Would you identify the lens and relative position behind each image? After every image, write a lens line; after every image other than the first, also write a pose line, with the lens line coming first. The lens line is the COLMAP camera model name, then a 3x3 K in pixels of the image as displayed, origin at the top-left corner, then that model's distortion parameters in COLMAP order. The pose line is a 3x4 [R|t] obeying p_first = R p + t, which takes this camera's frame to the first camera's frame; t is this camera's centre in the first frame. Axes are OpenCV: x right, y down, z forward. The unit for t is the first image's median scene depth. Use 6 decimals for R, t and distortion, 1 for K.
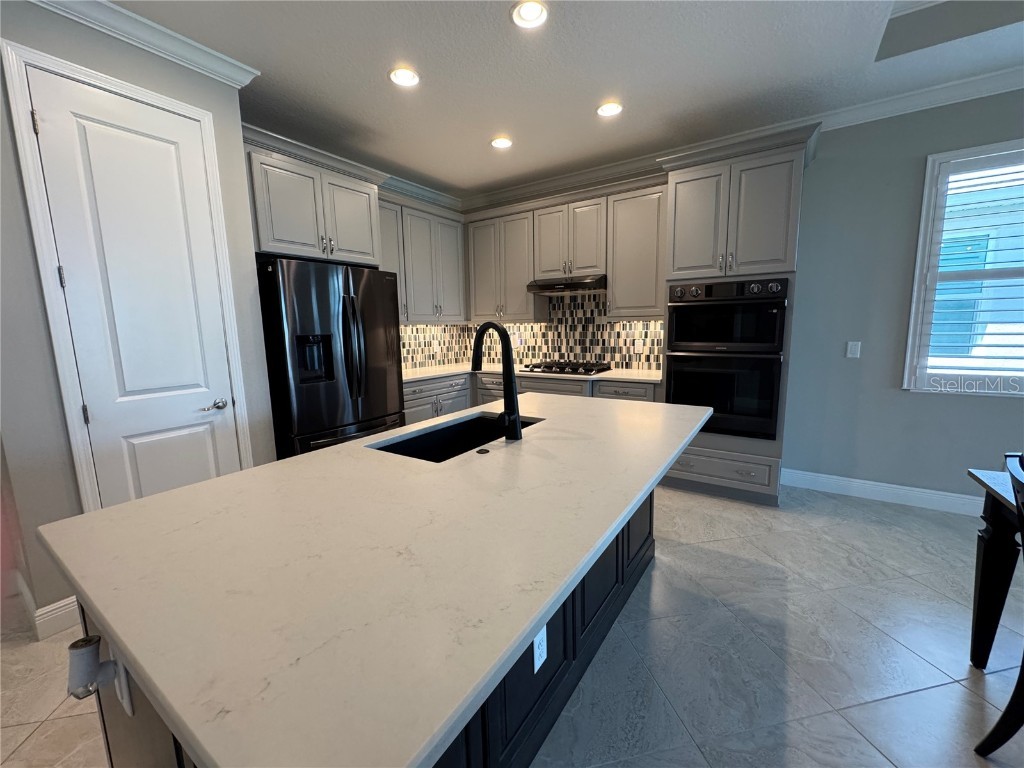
lens RADIAL K [[408.0, 0, 513.9], [0, 408.0, 382.6], [0, 0, 1]] dist [-0.001737, -0.000163]
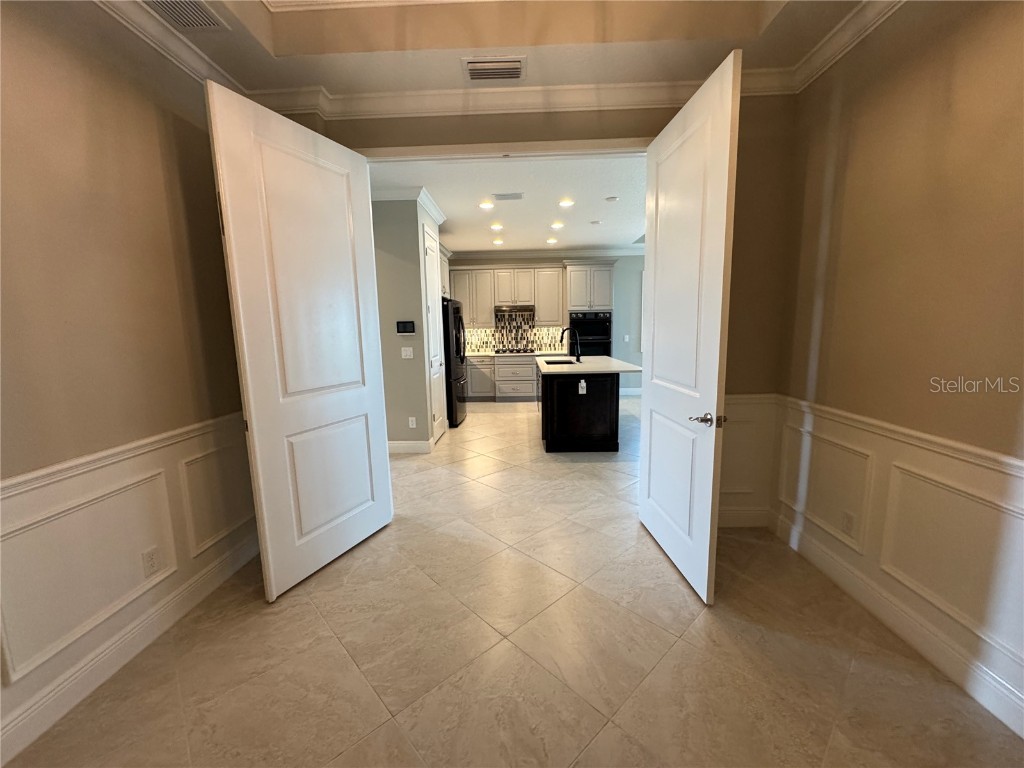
lens RADIAL K [[408.0, 0, 510.0], [0, 408.0, 387.1], [0, 0, 1]] dist [-0.001737, -0.000163]
pose [[0.850286, -0.077000, 0.520659, -0.873056], [0.077309, 0.996783, 0.021162, 0.085854], [-0.520613, 0.022258, 0.853503, -0.618765]]
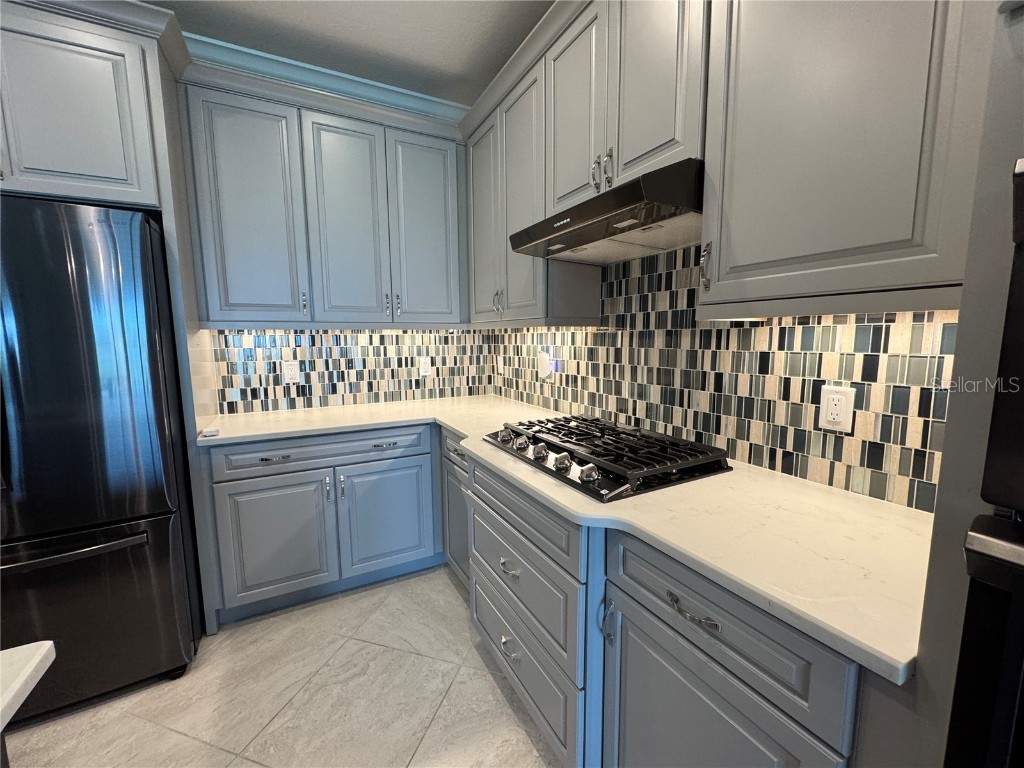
lens RADIAL K [[408.0, 0, 514.3], [0, 408.0, 384.6], [0, 0, 1]] dist [-0.001737, -0.000163]
pose [[0.883313, 0.066490, -0.464045, 0.221021], [-0.073158, 0.997314, 0.003642, -0.082515], [0.463040, 0.030732, 0.885804, 0.596326]]
